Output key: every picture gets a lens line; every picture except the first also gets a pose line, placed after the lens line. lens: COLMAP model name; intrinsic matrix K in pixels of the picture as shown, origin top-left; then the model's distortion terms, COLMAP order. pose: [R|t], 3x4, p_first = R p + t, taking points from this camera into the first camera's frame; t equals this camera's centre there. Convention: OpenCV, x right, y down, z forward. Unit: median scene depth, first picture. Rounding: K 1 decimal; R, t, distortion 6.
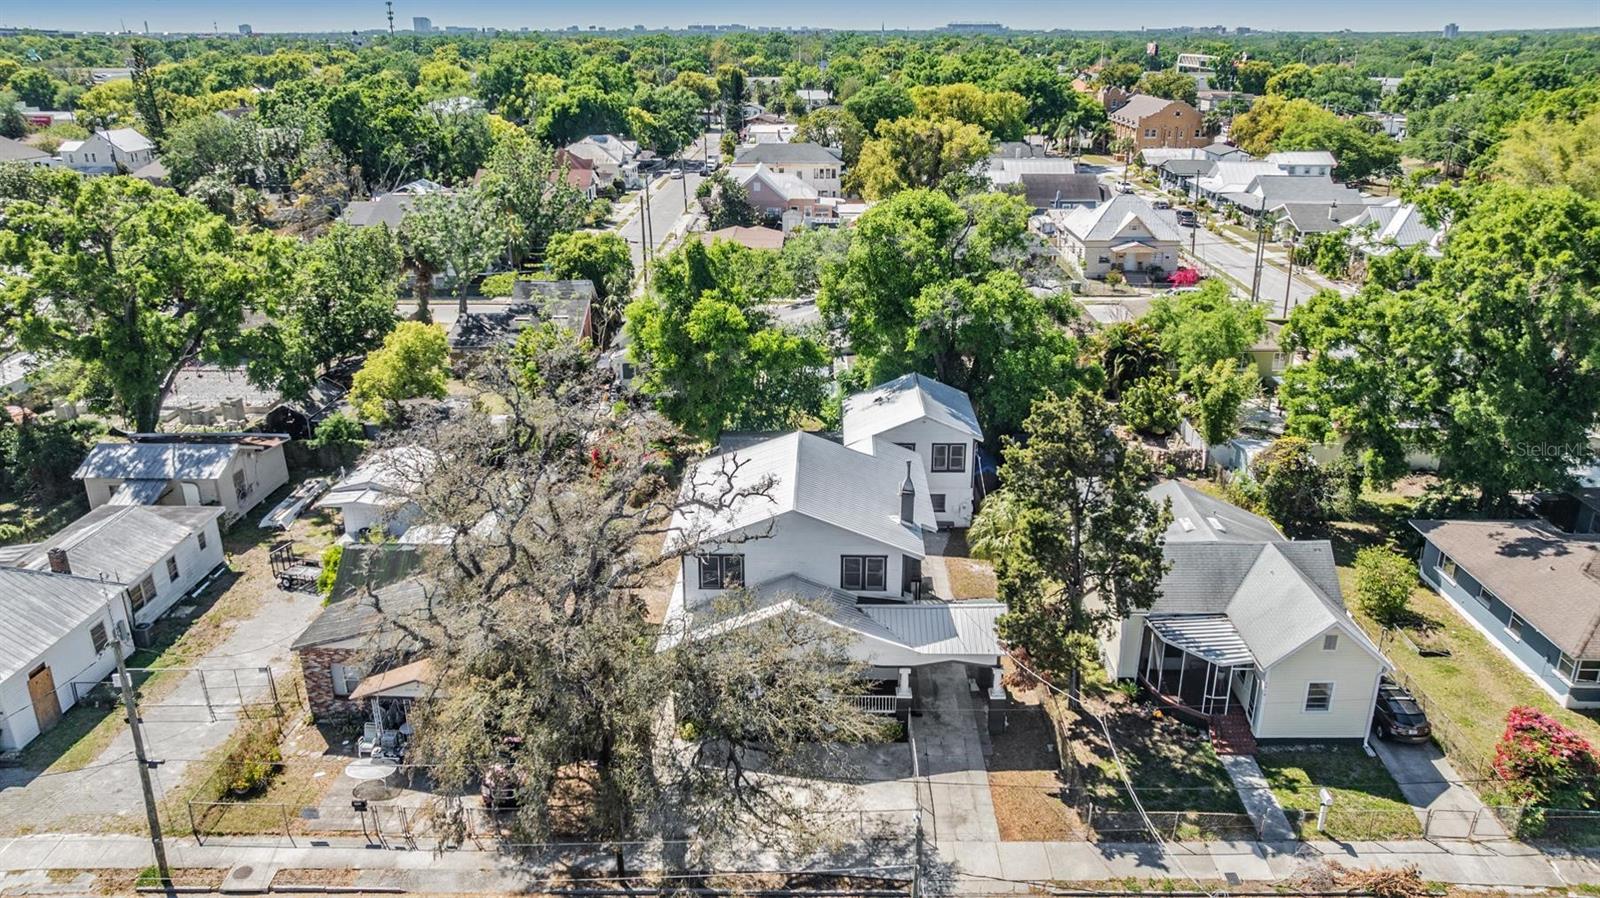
lens RADIAL K [[1119.8, 0, 800.0], [0, 1119.8, 449.0], [0, 0, 1]] dist [-0.011828, -0.001788]
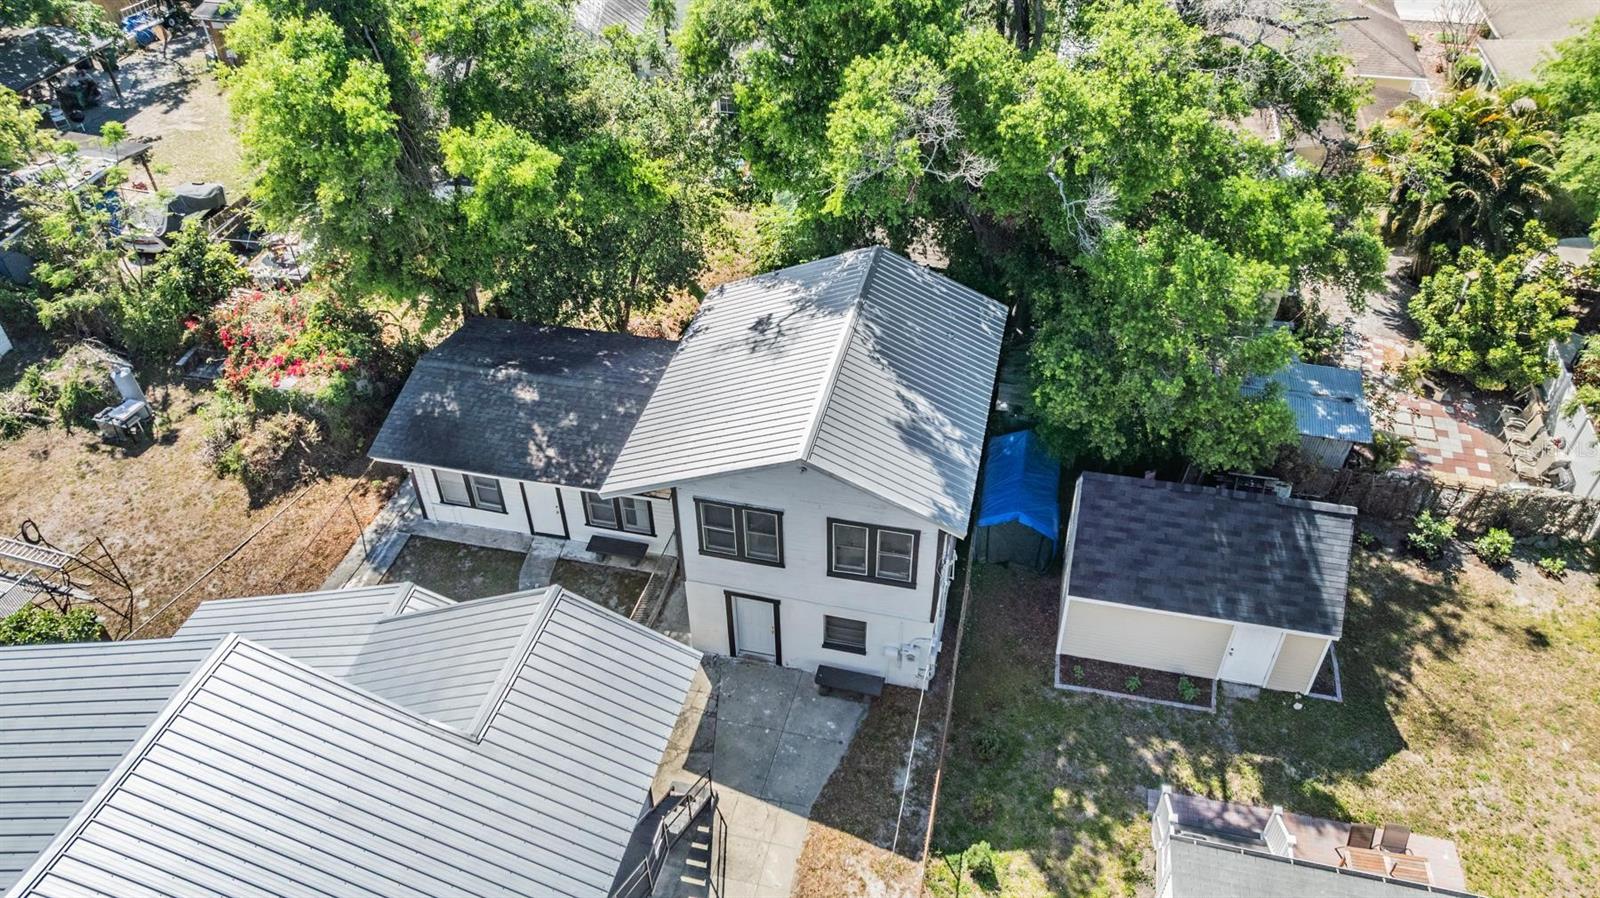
lens RADIAL K [[1119.8, 0, 800.0], [0, 1119.8, 449.0], [0, 0, 1]] dist [-0.011828, -0.001788]
pose [[0.978931, 0.119697, -0.165430, 0.154588], [-0.049688, 0.925455, 0.375584, -0.153646], [0.198054, -0.359451, 0.911904, 0.621954]]
